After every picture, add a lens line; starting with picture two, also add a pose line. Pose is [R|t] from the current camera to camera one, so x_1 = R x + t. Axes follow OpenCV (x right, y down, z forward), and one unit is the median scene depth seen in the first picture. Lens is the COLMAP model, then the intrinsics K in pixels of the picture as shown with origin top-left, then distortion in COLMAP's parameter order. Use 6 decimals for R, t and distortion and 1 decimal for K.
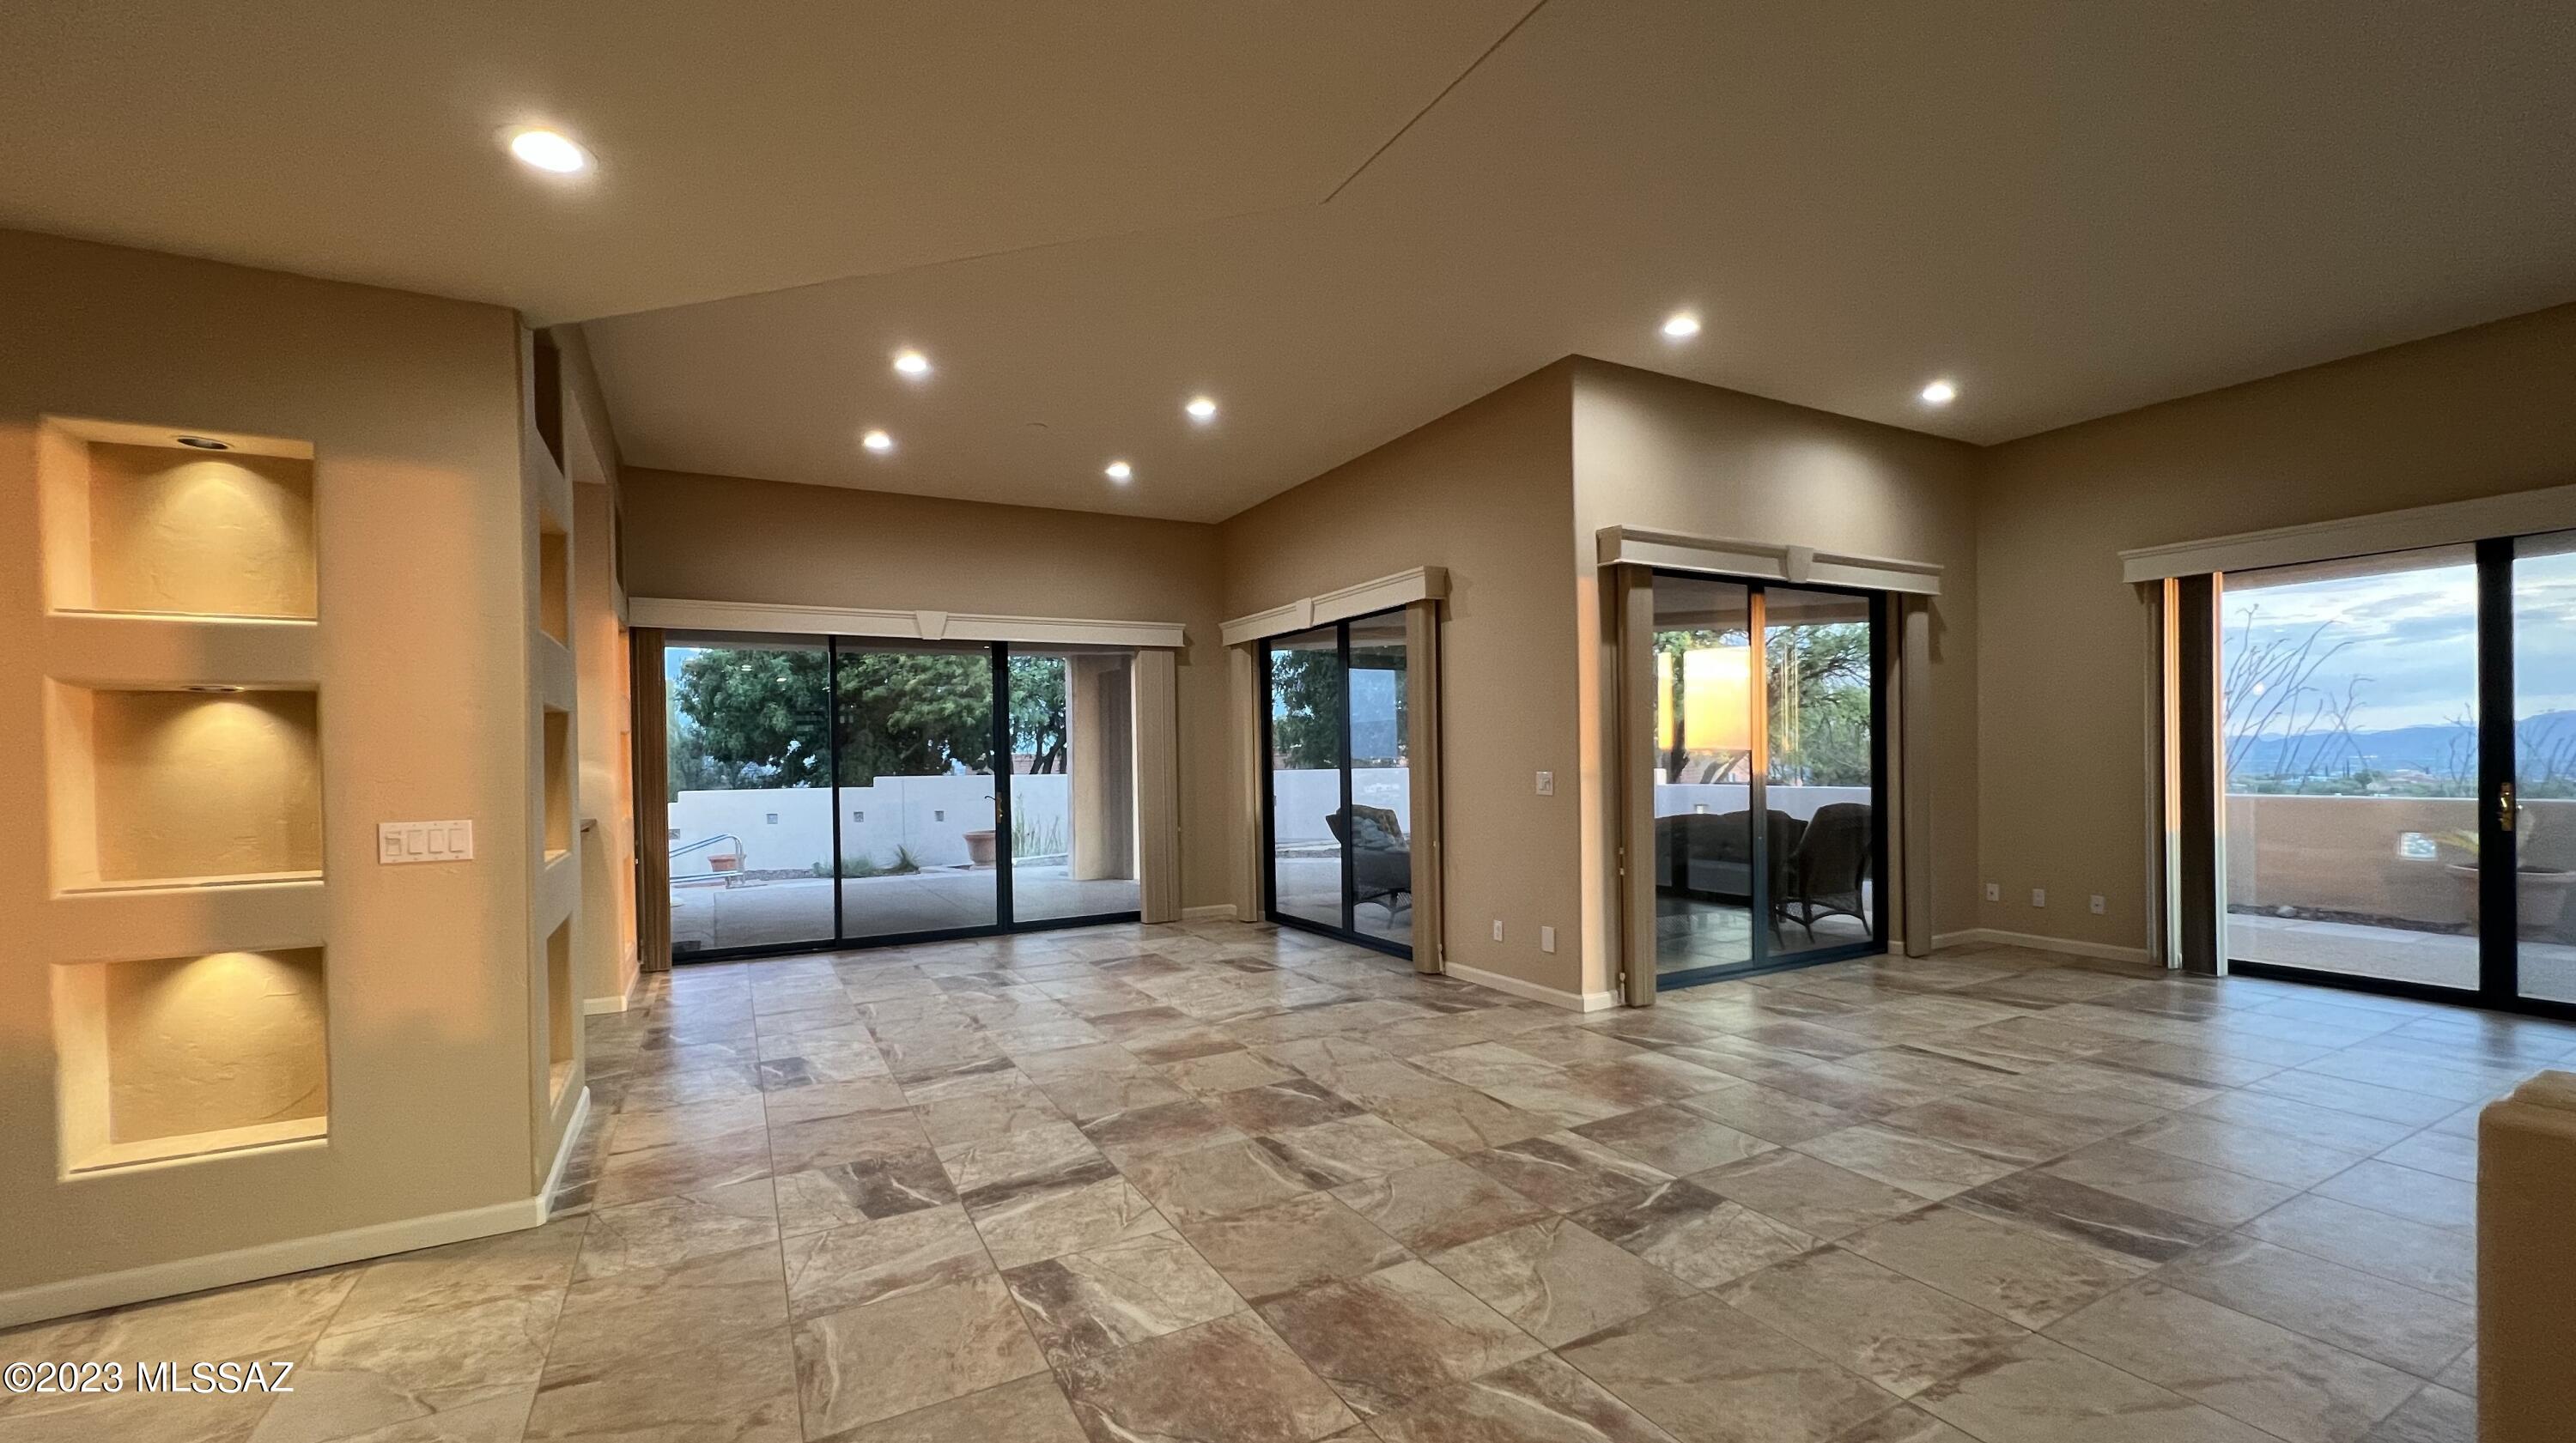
lens RADIAL K [[1035.3, 0, 1280.2], [0, 1035.3, 767.2], [0, 0, 1]] dist [-0.000654, -0.000043]
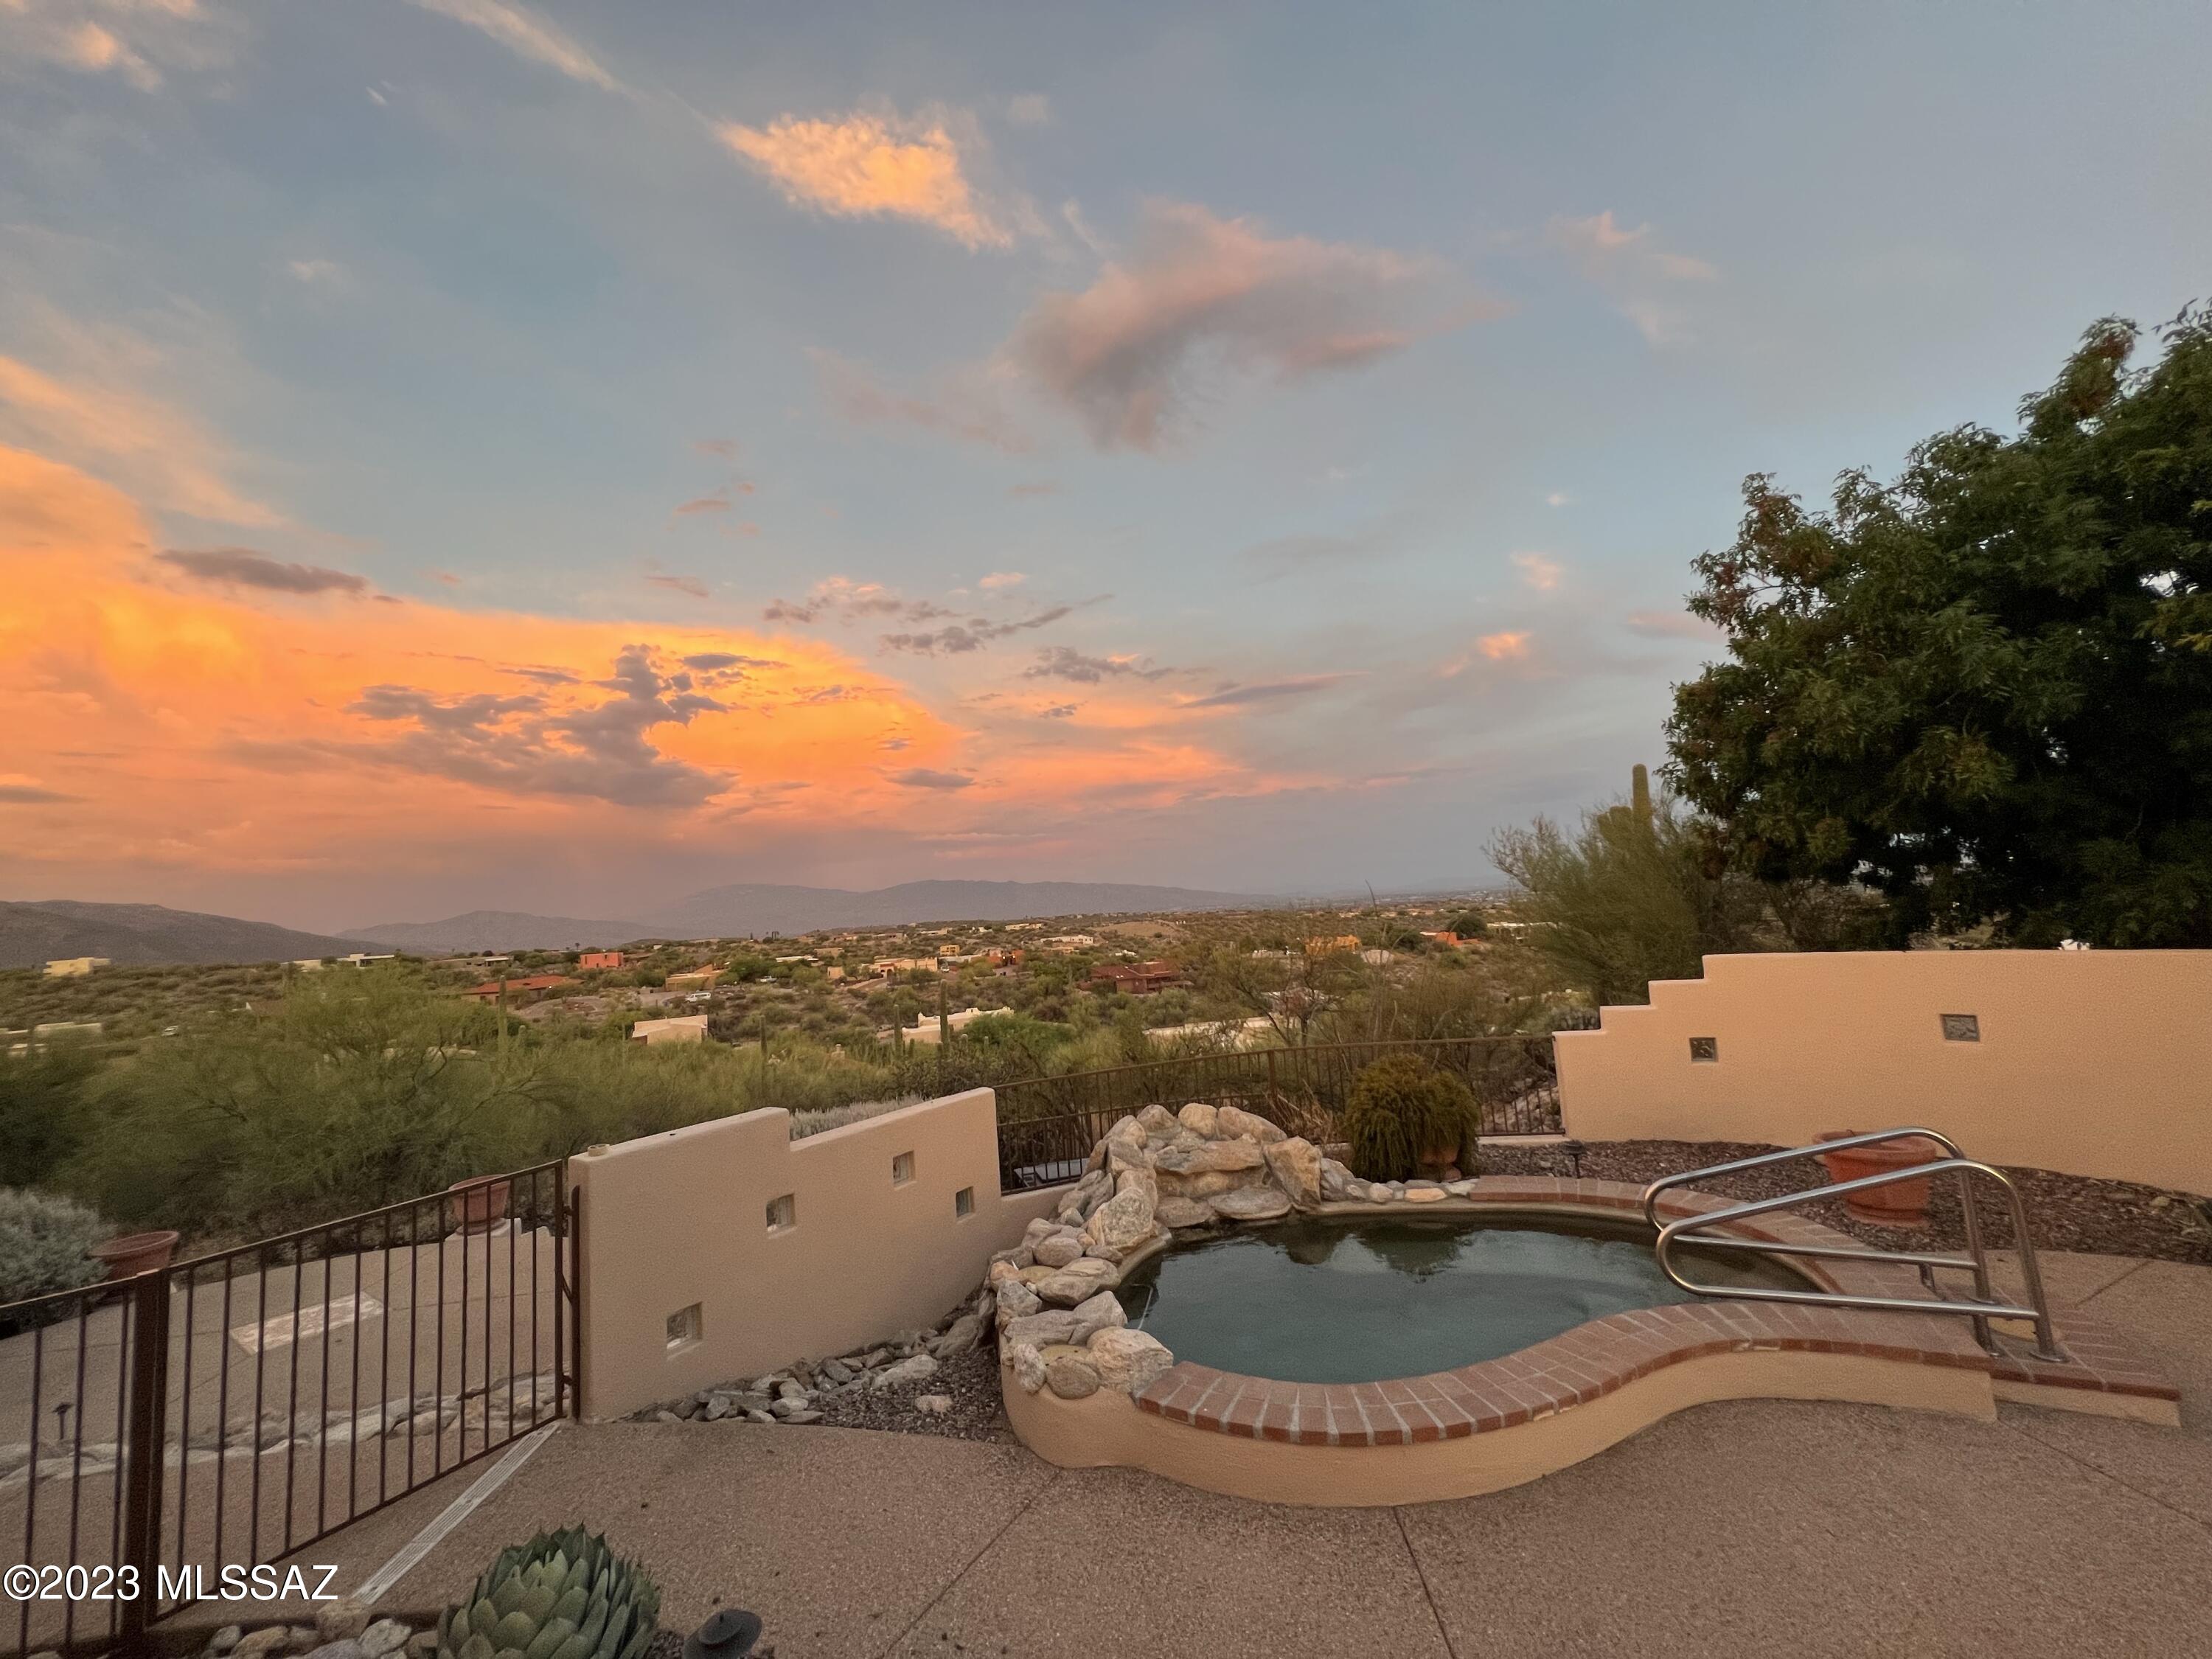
lens RADIAL K [[887.4, 0, 1099.4], [0, 887.4, 823.8], [0, 0, 1]] dist [-0.002433, 0.000413]
pose [[0.482057, -0.088217, -0.871687, -1.087417], [0.038657, 0.996091, -0.079429, -0.041506], [0.875287, 0.004592, 0.483583, 1.728555]]
